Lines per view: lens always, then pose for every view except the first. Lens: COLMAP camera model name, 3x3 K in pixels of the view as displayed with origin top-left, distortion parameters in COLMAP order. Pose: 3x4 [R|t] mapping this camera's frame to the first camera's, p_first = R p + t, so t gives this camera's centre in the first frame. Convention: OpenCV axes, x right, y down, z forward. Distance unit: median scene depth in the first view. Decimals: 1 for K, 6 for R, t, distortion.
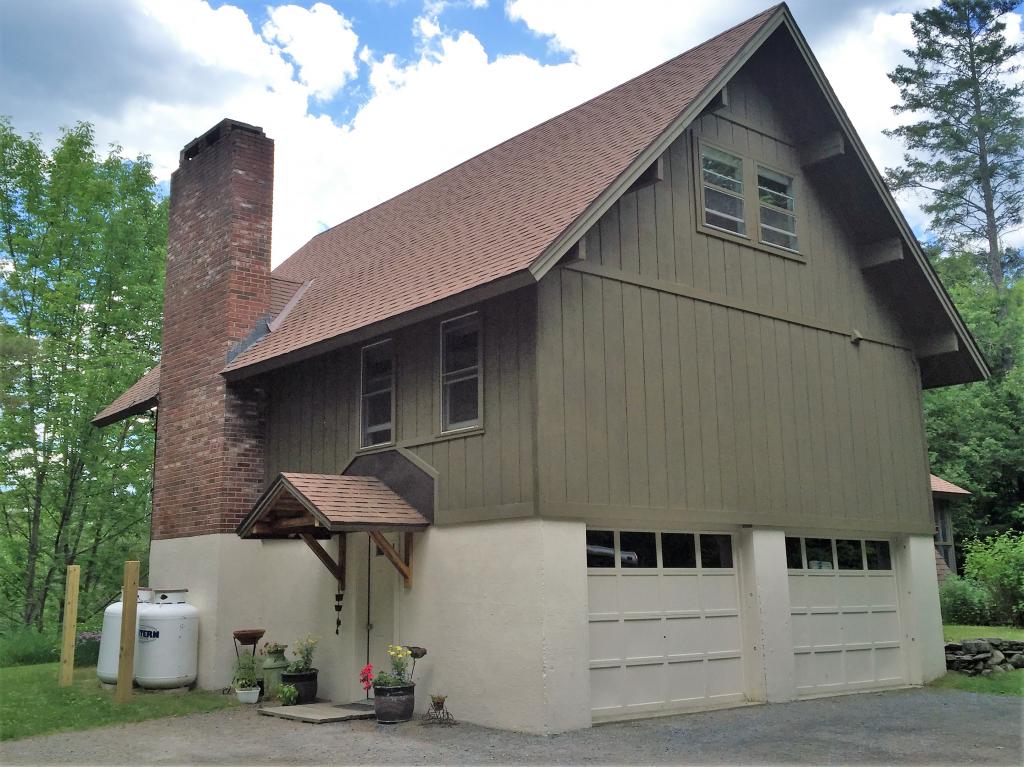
lens RADIAL K [[1095.9, 0, 509.9], [0, 1095.9, 360.5], [0, 0, 1]] dist [0.065220, -0.014943]
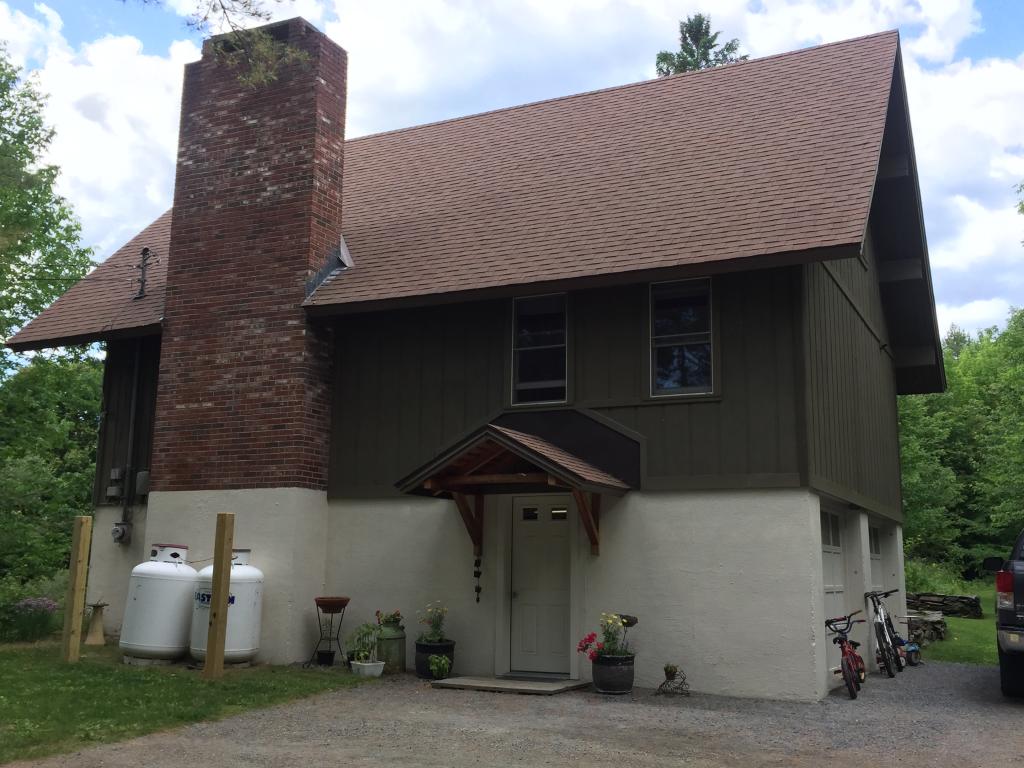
lens RADIAL K [[1095.9, 0, 509.9], [0, 1095.9, 361.0], [0, 0, 1]] dist [0.065220, -0.014943]
pose [[0.915011, 0.100906, 0.390605, -0.501226], [-0.105883, 0.994339, -0.008834, 0.050880], [-0.389285, -0.033275, 0.920516, 0.142341]]
